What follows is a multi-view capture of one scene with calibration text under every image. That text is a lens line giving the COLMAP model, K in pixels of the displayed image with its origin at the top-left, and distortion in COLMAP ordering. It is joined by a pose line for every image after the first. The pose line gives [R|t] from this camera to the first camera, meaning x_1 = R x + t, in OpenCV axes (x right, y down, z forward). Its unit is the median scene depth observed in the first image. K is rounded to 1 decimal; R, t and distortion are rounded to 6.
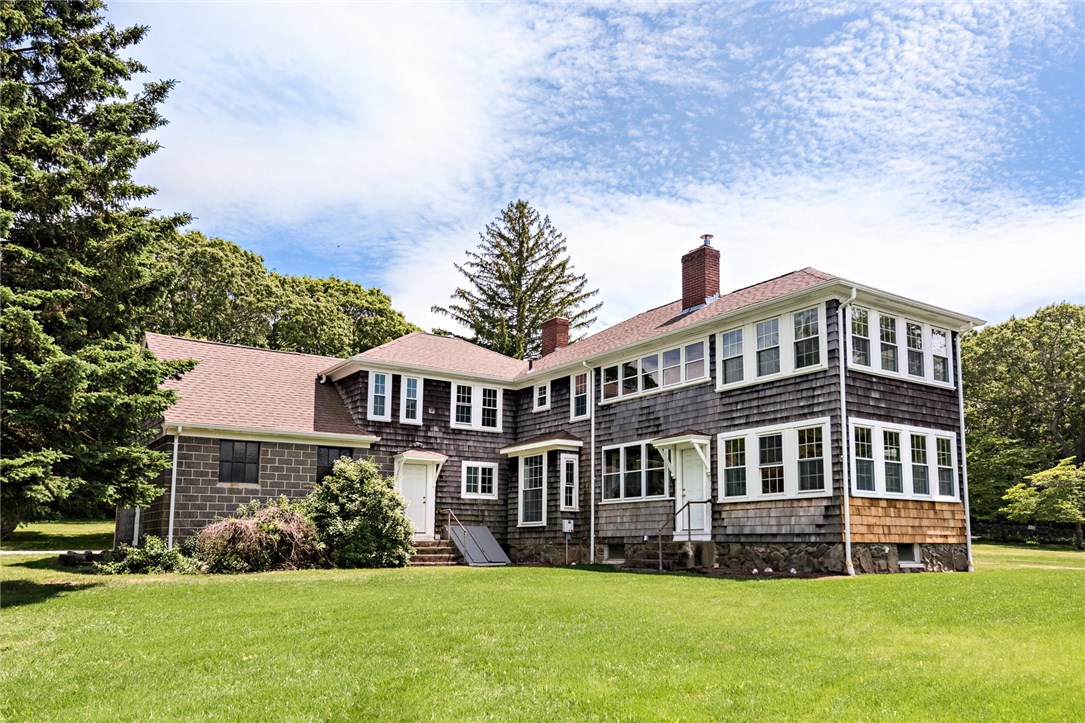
lens RADIAL K [[706.3, 0, 523.2], [0, 706.3, 389.3], [0, 0, 1]] dist [0.029537, 0.000815]
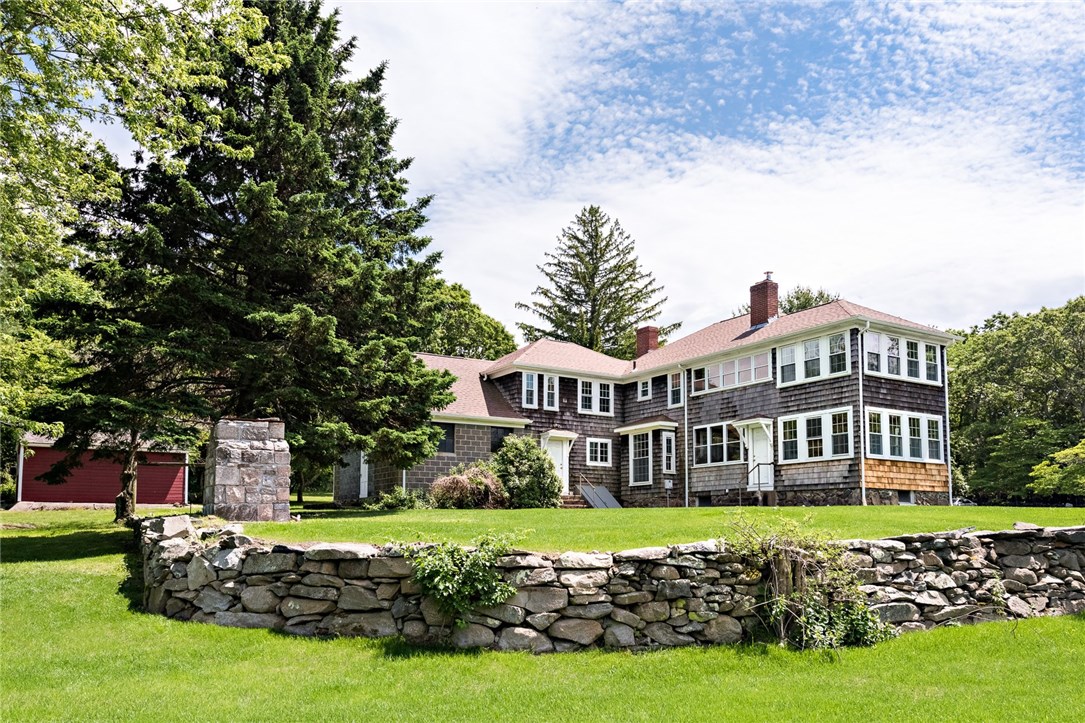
lens RADIAL K [[819.9, 0, 544.1], [0, 819.9, 364.8], [0, 0, 1]] dist [0.034871, -0.003898]
pose [[0.999986, -0.001980, 0.004948, -0.194534], [0.001982, 0.999998, -0.000446, -0.040995], [-0.004947, 0.000455, 0.999988, -0.624603]]
